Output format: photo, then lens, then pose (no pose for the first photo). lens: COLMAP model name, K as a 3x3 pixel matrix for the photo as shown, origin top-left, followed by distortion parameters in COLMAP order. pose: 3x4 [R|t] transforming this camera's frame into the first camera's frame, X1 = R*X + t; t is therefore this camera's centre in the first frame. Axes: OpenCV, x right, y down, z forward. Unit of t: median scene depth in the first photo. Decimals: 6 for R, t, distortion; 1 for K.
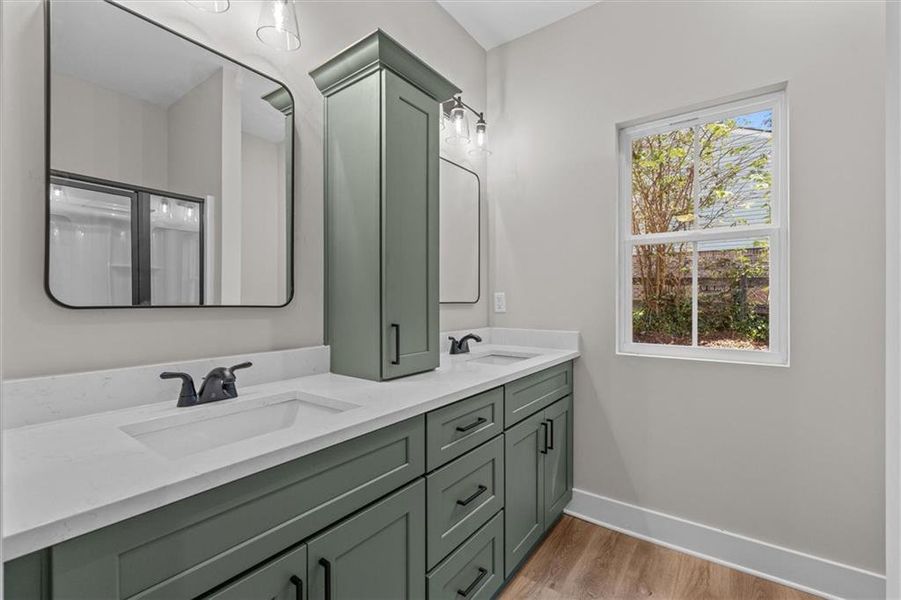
lens RADIAL K [[395.7, 0, 452.0], [0, 395.7, 299.8], [0, 0, 1]] dist [-0.001579, -0.000883]
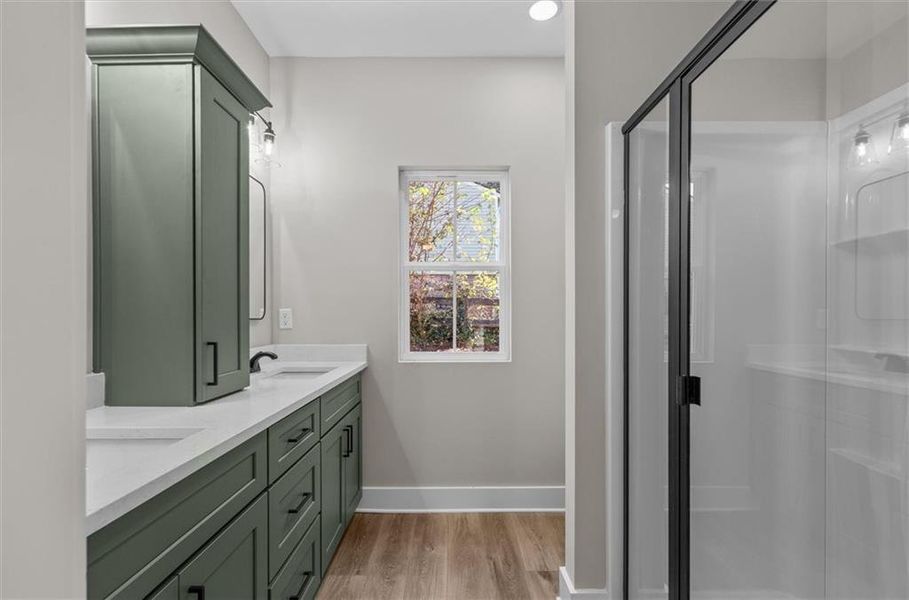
lens RADIAL K [[405.5, 0, 460.2], [0, 405.5, 312.5], [0, 0, 1]] dist [-0.006946, 0.000551]
pose [[0.800323, 0.004563, 0.599552, -0.182822], [0.000149, 0.999969, -0.007810, -0.001118], [-0.599569, 0.006340, 0.800298, -0.082092]]
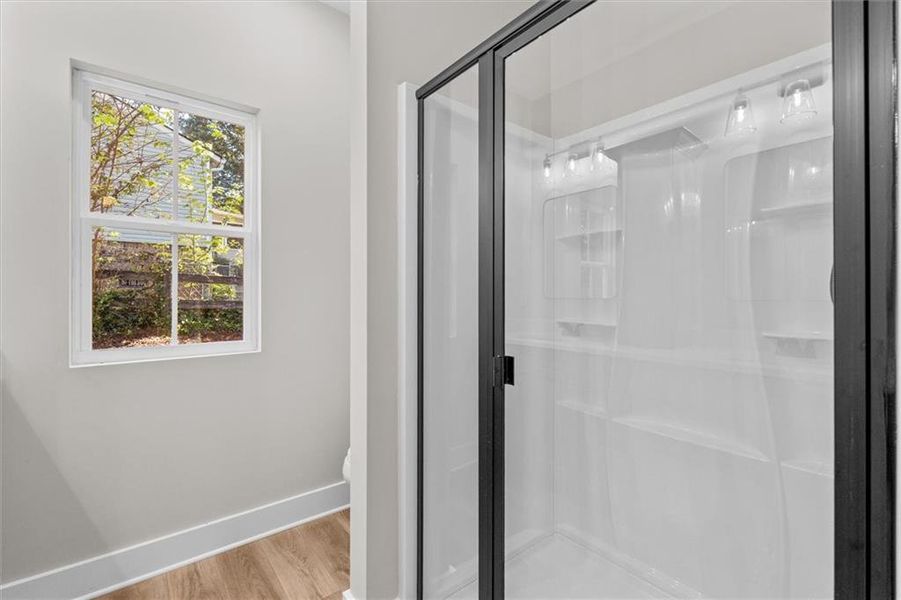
lens RADIAL K [[395.7, 0, 452.9], [0, 395.7, 295.0], [0, 0, 1]] dist [-0.001579, -0.000883]
pose [[0.269319, 0.003238, 0.963046, -0.120910], [-0.002031, 0.999994, -0.002794, 0.001069], [-0.963049, -0.001204, 0.269324, 0.122640]]
